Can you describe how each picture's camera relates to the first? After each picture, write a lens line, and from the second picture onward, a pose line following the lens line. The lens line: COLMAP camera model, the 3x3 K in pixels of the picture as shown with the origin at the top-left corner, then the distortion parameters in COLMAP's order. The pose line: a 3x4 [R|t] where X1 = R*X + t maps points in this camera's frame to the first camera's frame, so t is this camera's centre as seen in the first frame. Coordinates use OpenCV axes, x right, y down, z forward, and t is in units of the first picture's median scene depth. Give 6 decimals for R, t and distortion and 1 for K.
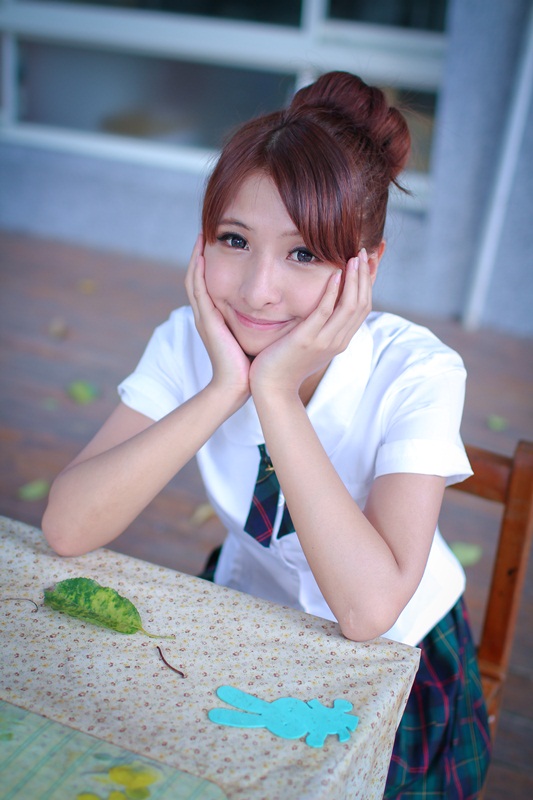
lens RADIAL K [[1241.6, 0, 263.3], [0, 1241.6, 397.3], [0, 0, 1]] dist [-0.103983, 0.000000]
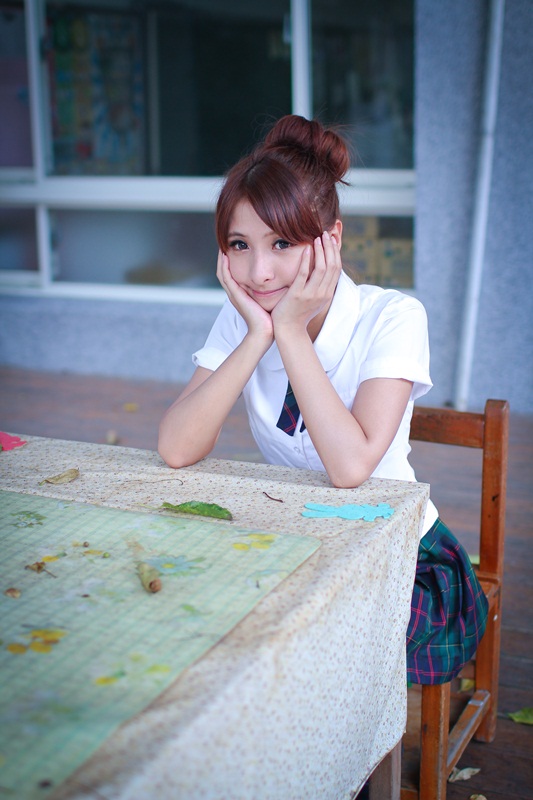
lens RADIAL K [[1241.6, 0, 271.3], [0, 1241.6, 402.0], [0, 0, 1]] dist [-0.103983, 0.000000]
pose [[0.995931, -0.089497, 0.010551, -0.075664], [0.090089, 0.985884, -0.141123, 0.289355], [0.002228, 0.141500, 0.989936, -0.545448]]
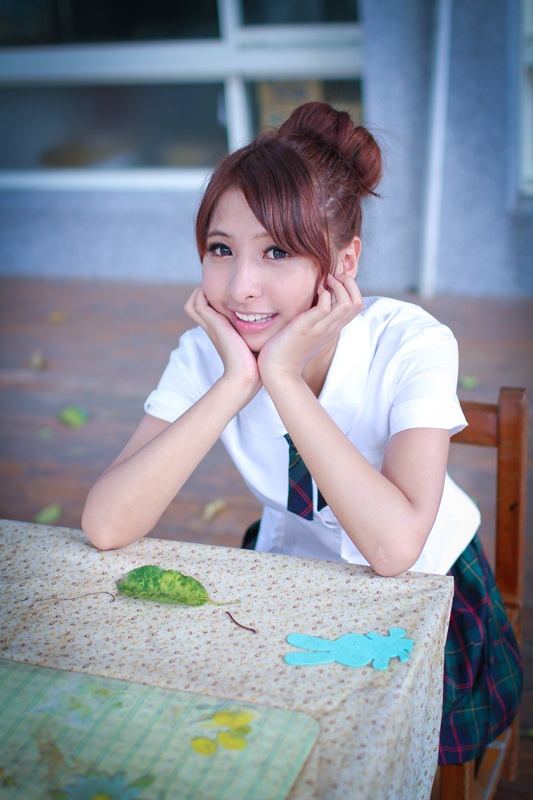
lens RADIAL K [[1241.6, 0, 259.9], [0, 1241.6, 402.5], [0, 0, 1]] dist [-0.103983, 0.000000]
pose [[0.986396, -0.162044, 0.027664, -0.051368], [0.161951, 0.986783, 0.005594, 0.009252], [-0.028205, -0.001038, 0.999602, -0.130411]]
